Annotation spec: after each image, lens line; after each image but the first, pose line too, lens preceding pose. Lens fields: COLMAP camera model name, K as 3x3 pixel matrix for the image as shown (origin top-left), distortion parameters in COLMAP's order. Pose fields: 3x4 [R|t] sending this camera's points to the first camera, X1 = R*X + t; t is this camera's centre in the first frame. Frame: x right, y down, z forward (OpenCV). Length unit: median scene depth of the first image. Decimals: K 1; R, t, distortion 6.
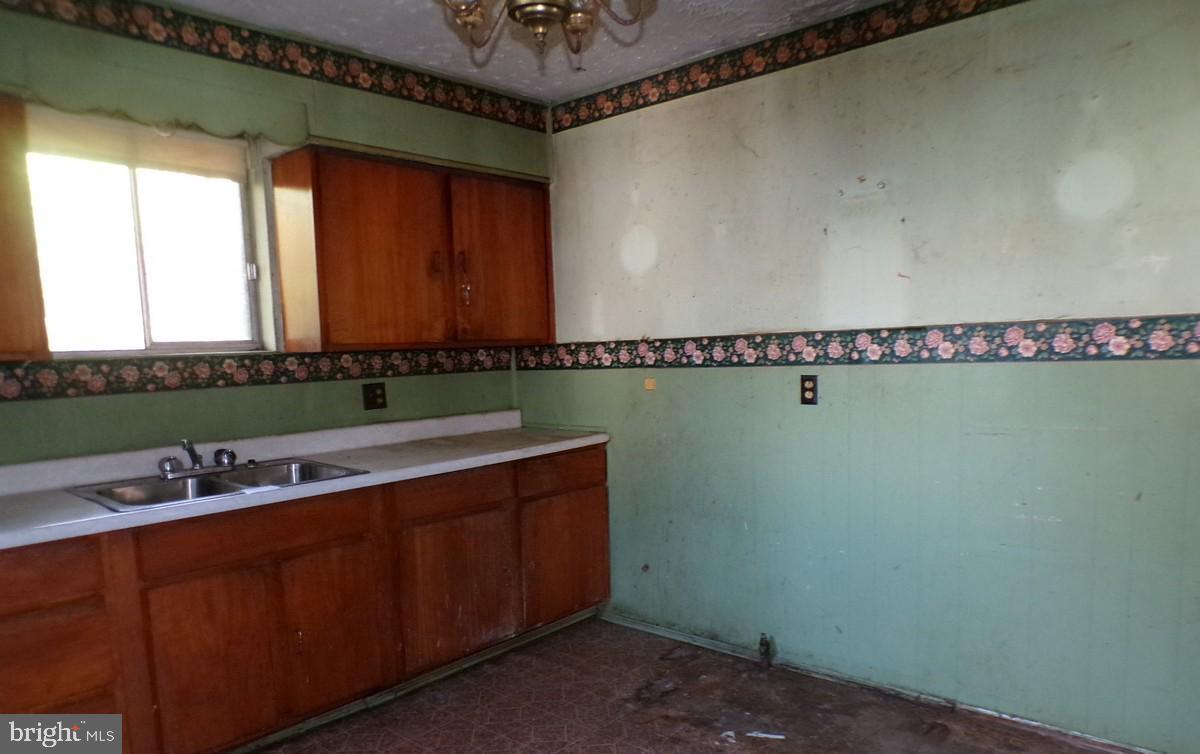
lens RADIAL K [[842.6, 0, 600.0], [0, 842.6, 377.0], [0, 0, 1]] dist [0.001172, 0.001980]
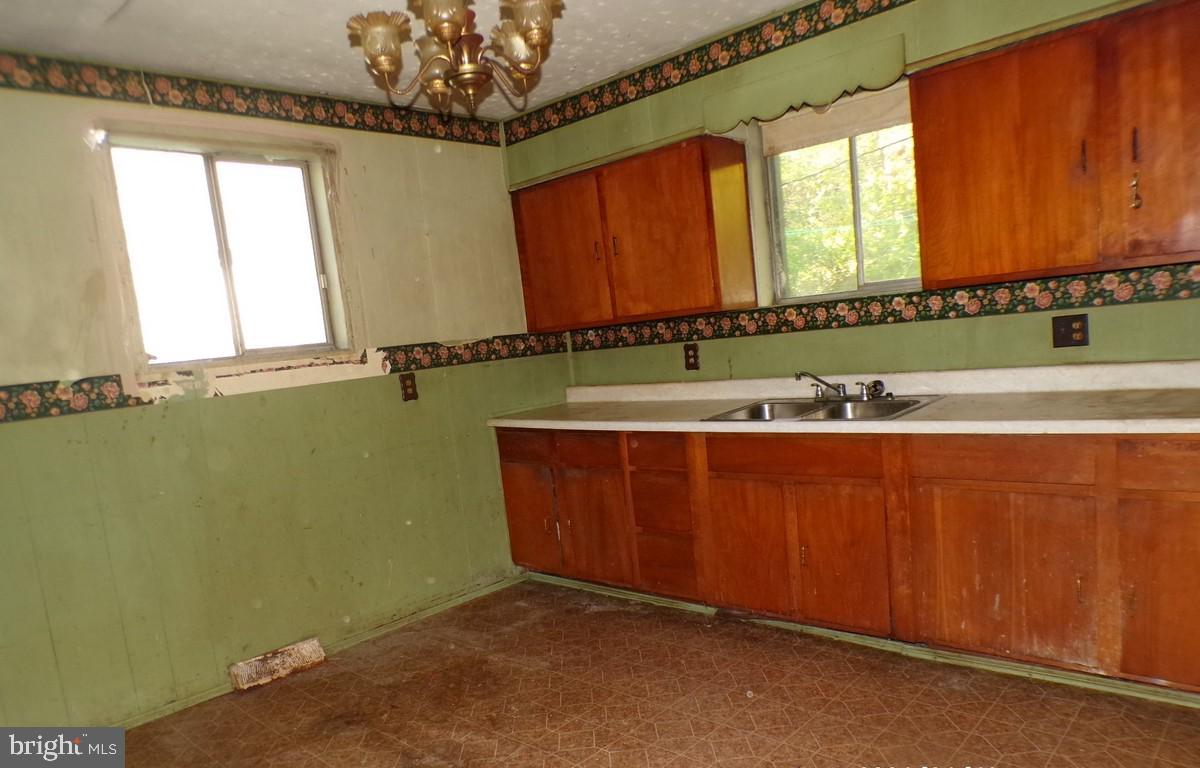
lens RADIAL K [[837.5, 0, 600.0], [0, 837.5, 384.0], [0, 0, 1]] dist [-0.004663, -0.002999]
pose [[-0.023547, 0.107488, -0.993927, 0.649651], [0.069775, 0.991955, 0.105622, -0.051237], [0.997285, -0.066864, -0.030857, 0.657837]]
